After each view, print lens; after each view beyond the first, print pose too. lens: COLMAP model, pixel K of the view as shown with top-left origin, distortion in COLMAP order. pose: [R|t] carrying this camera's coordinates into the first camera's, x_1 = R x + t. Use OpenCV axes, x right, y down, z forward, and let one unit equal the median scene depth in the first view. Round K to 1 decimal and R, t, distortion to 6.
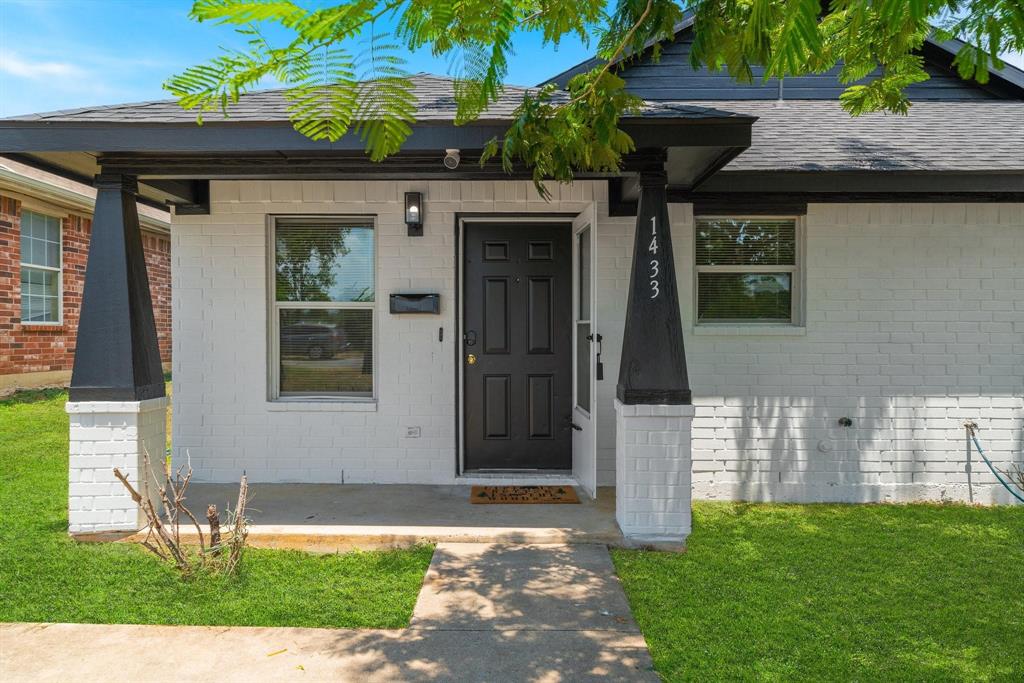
lens RADIAL K [[687.6, 0, 513.5], [0, 687.6, 324.2], [0, 0, 1]] dist [0.000275, 0.008033]
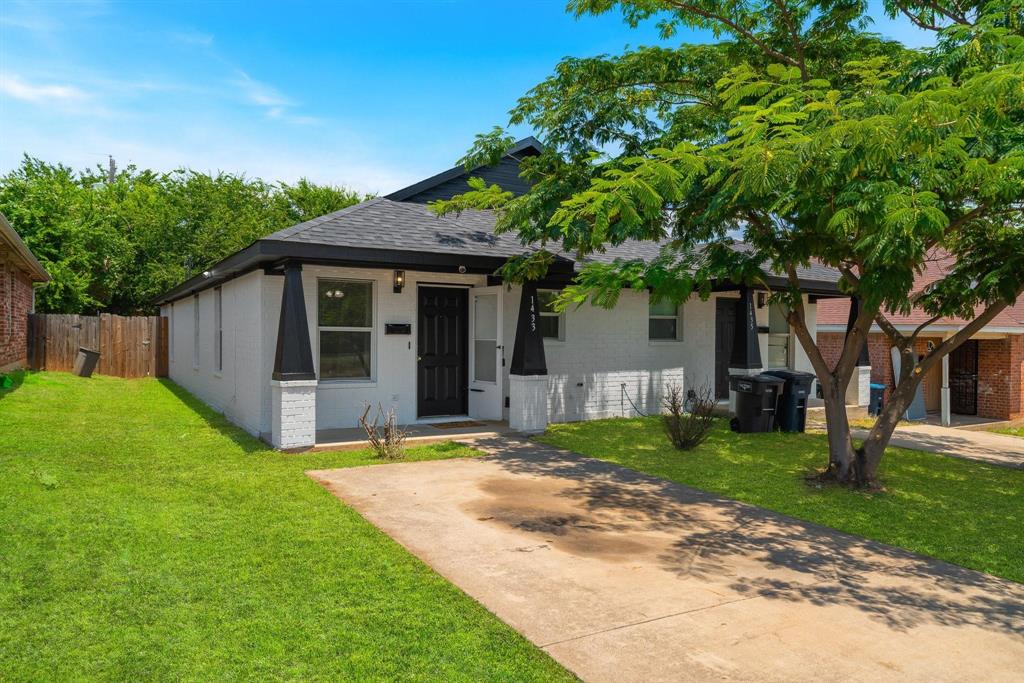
lens RADIAL K [[687.6, 0, 513.5], [0, 687.6, 324.2], [0, 0, 1]] dist [0.000275, 0.008033]
pose [[0.850191, 0.015050, 0.526260, -0.867539], [-0.012080, 0.999886, -0.009079, -0.030003], [-0.526337, 0.001361, 0.850275, -0.771224]]
